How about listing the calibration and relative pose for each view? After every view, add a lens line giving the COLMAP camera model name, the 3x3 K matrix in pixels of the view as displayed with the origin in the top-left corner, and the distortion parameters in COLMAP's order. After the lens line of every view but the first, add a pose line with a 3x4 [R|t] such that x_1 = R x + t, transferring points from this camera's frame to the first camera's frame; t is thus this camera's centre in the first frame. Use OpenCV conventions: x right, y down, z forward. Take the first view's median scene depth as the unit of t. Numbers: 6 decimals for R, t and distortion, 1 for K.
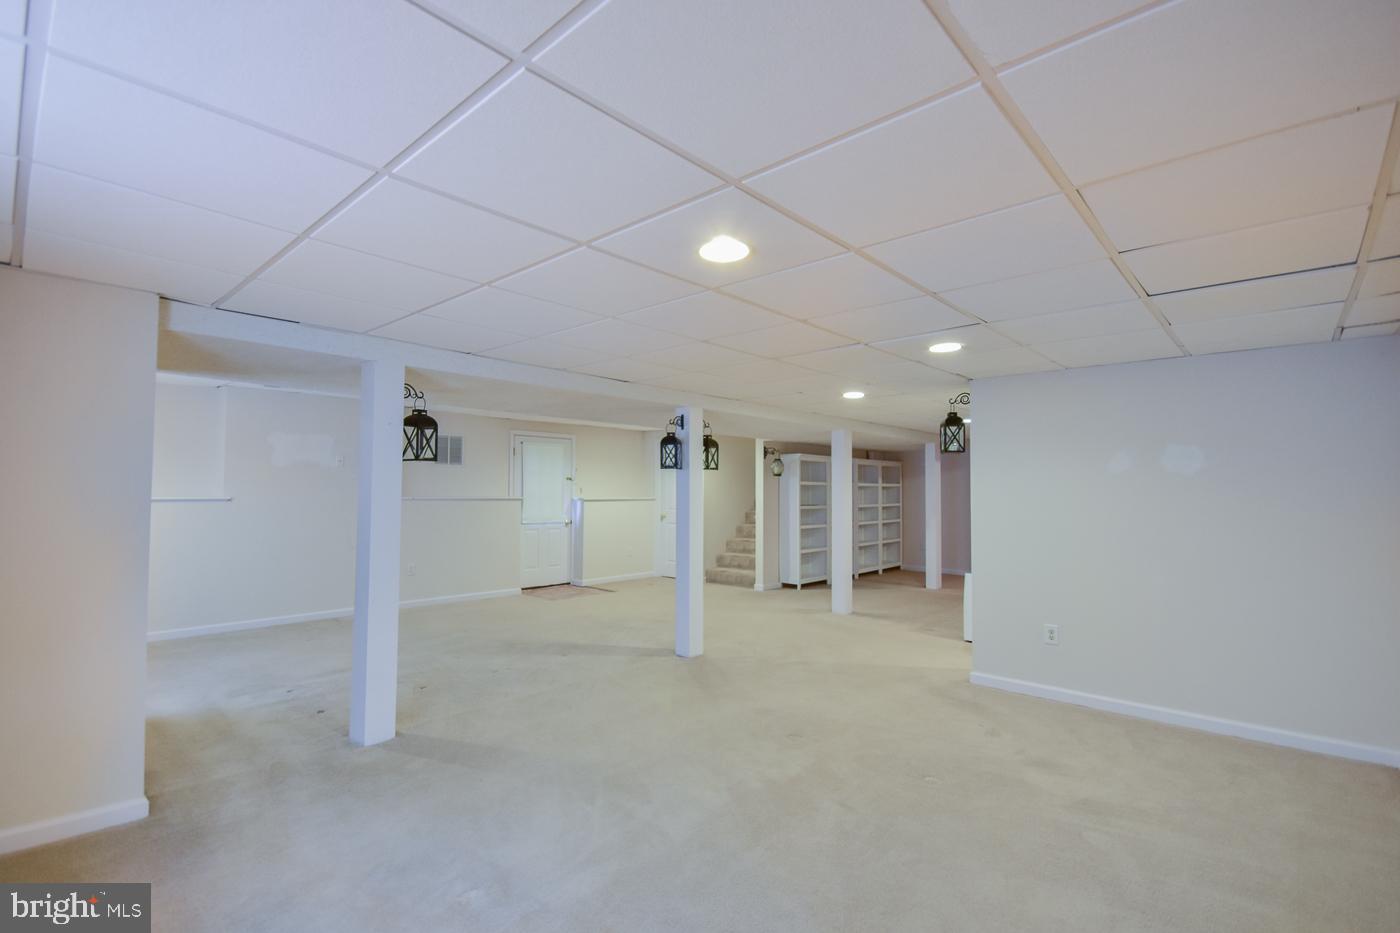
lens RADIAL K [[610.9, 0, 700.0], [0, 610.9, 466.5], [0, 0, 1]] dist [0.003584, -0.010547]
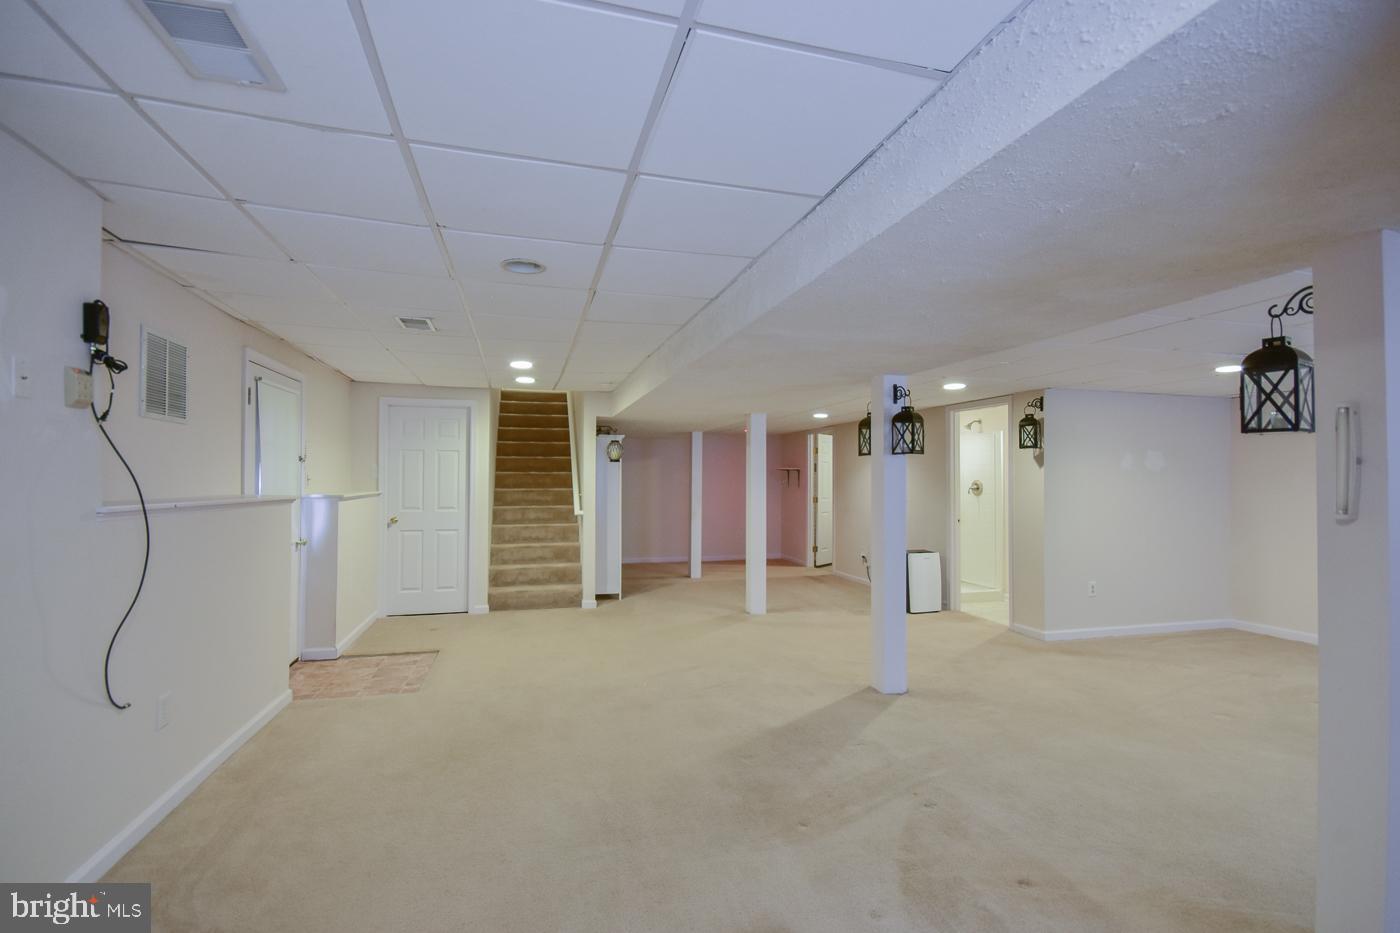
lens RADIAL K [[610.9, 0, 700.0], [0, 610.9, 466.5], [0, 0, 1]] dist [0.003584, -0.010547]
pose [[0.562553, 0.021569, 0.826480, -0.492339], [-0.036028, 0.999350, -0.001557, 0.017438], [-0.825976, -0.028900, 0.562964, 0.457286]]
